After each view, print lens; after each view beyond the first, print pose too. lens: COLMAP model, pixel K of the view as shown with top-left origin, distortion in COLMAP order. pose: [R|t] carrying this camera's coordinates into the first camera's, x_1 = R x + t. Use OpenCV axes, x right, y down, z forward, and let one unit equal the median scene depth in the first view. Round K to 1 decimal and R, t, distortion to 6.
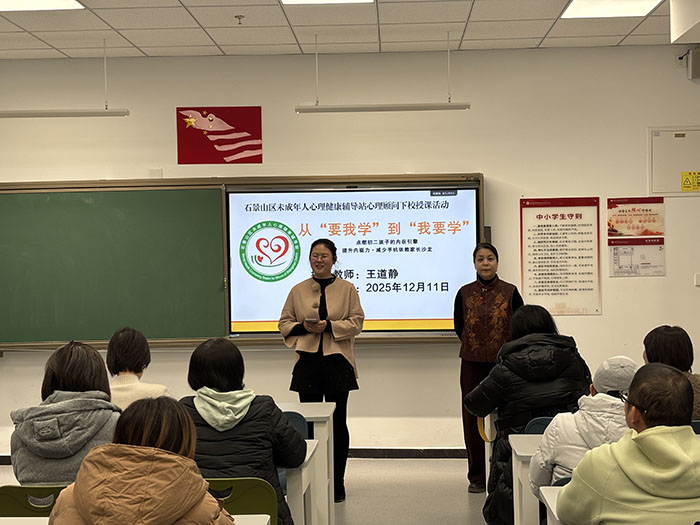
lens RADIAL K [[1067.6, 0, 349.2], [0, 1067.6, 264.8], [0, 0, 1]] dist [0.173321, 0.000000]
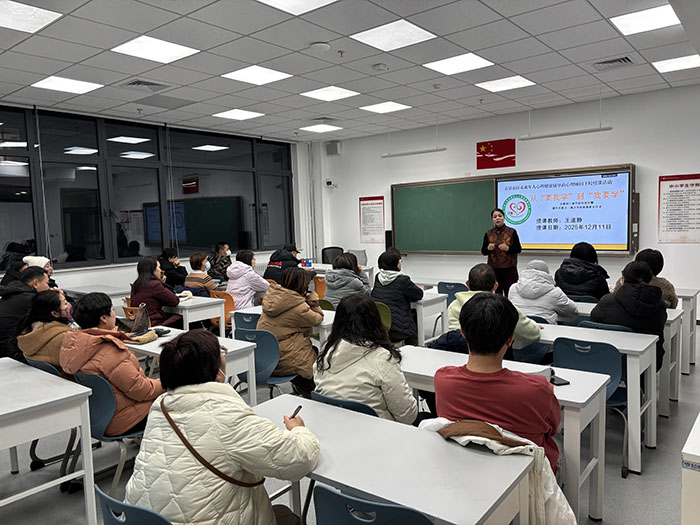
lens RADIAL K [[536.3, 0, 352.5], [0, 536.3, 261.6], [0, 0, 1]] dist [0.003138, 0.007106]
pose [[0.796019, 0.037568, -0.604105, 0.299925], [0.017336, 0.996247, 0.084799, -0.005864], [0.605023, -0.077974, 0.792380, -0.011589]]
